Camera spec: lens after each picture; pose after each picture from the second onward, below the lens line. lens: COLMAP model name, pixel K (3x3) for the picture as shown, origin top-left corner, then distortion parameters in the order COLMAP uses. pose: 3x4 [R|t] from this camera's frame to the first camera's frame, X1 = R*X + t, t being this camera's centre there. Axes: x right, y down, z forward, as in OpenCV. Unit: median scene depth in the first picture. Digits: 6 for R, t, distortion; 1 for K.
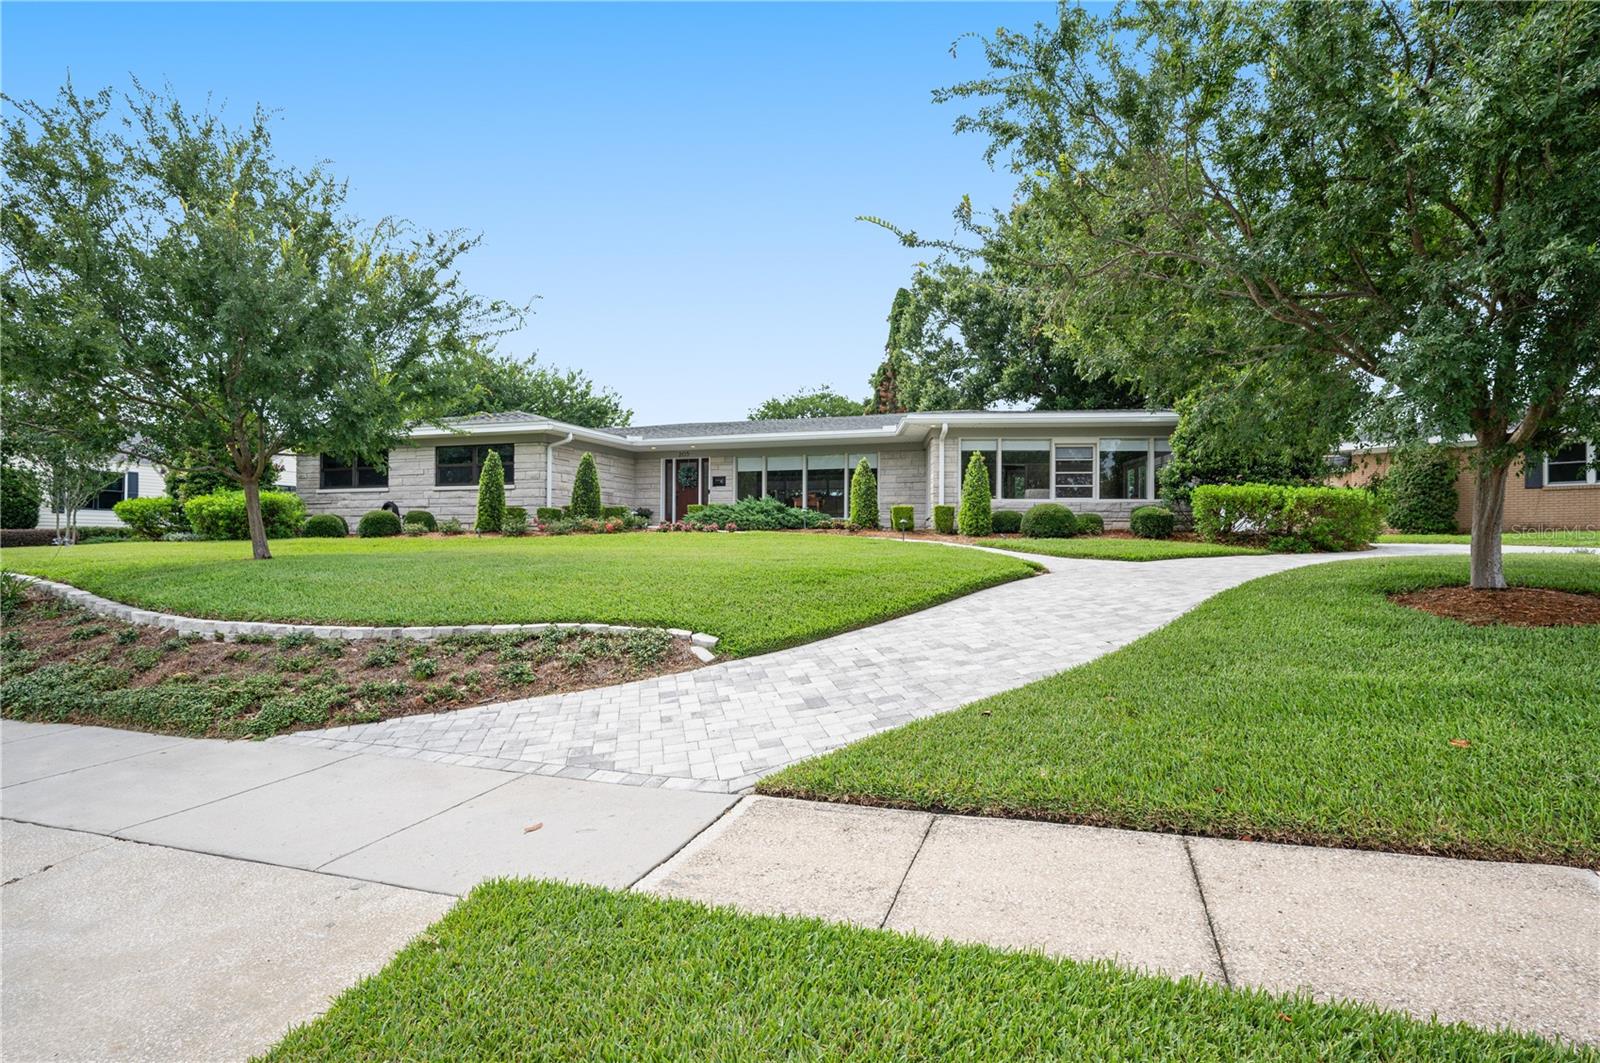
lens RADIAL K [[771.3, 0, 804.5], [0, 771.3, 533.1], [0, 0, 1]] dist [0.000325, -0.000301]
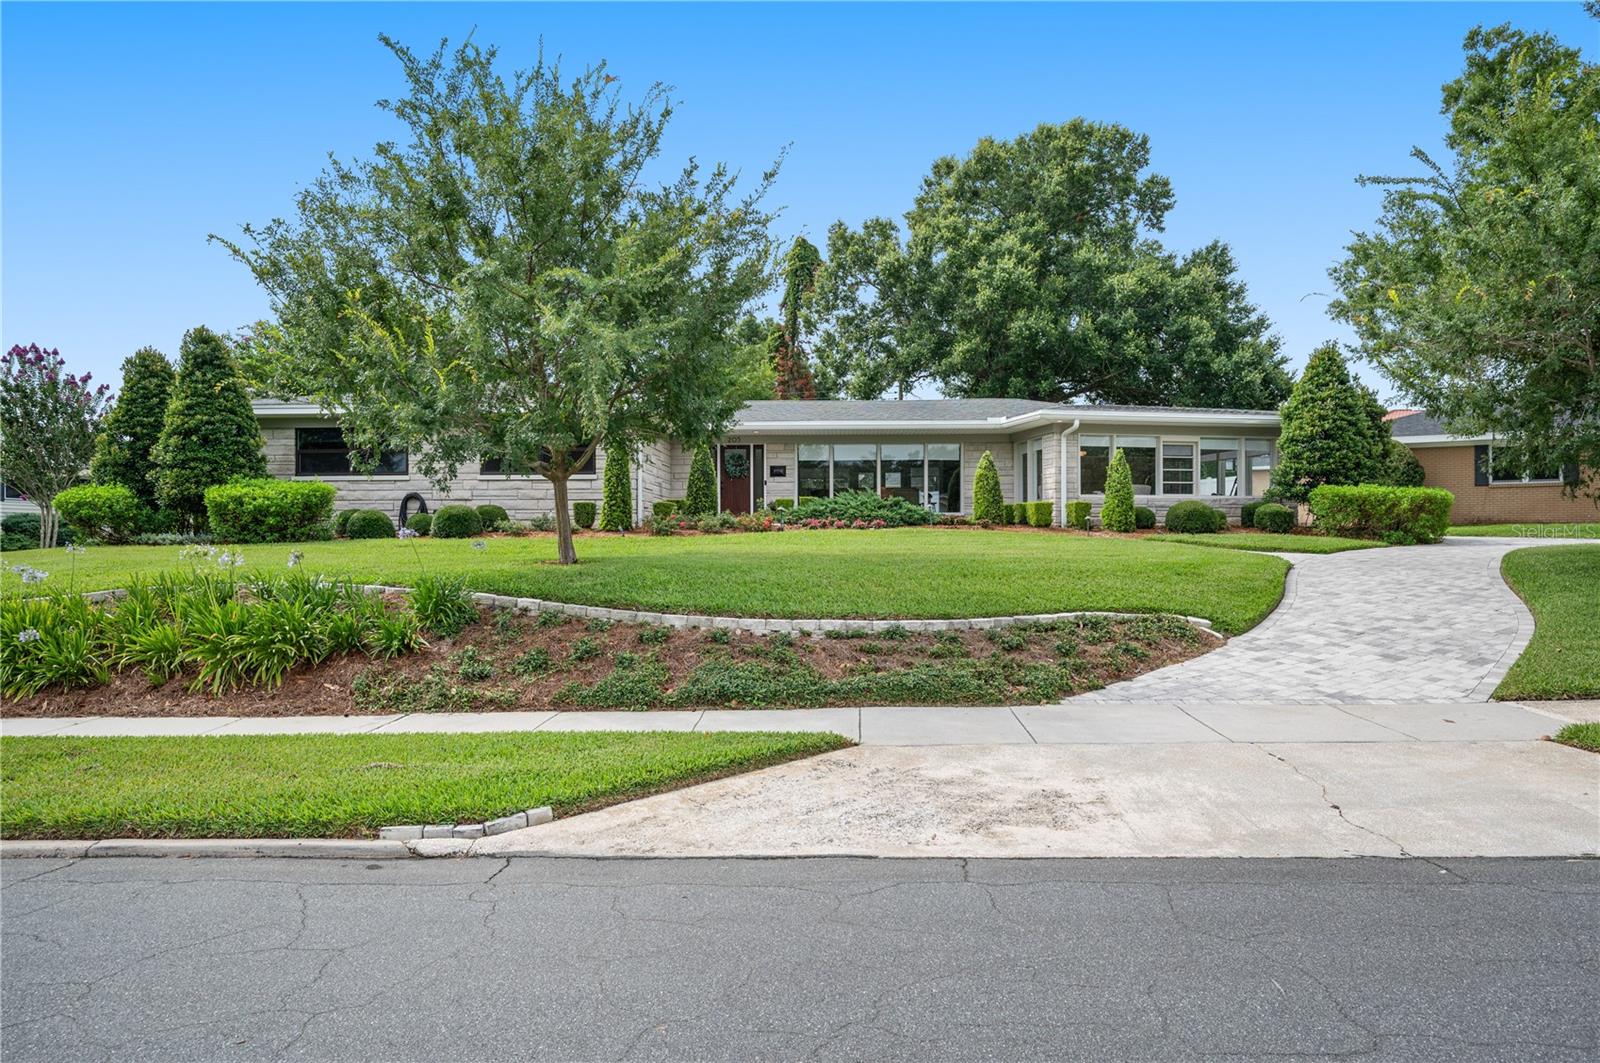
lens RADIAL K [[1003.4, 0, 802.6], [0, 1003.4, 531.4], [0, 0, 1]] dist [0.000244, 0.000991]
pose [[0.957650, -0.005583, 0.287881, -0.481386], [0.004321, 0.999978, 0.005020, -0.004636], [-0.287903, -0.003563, 0.957653, -0.125992]]
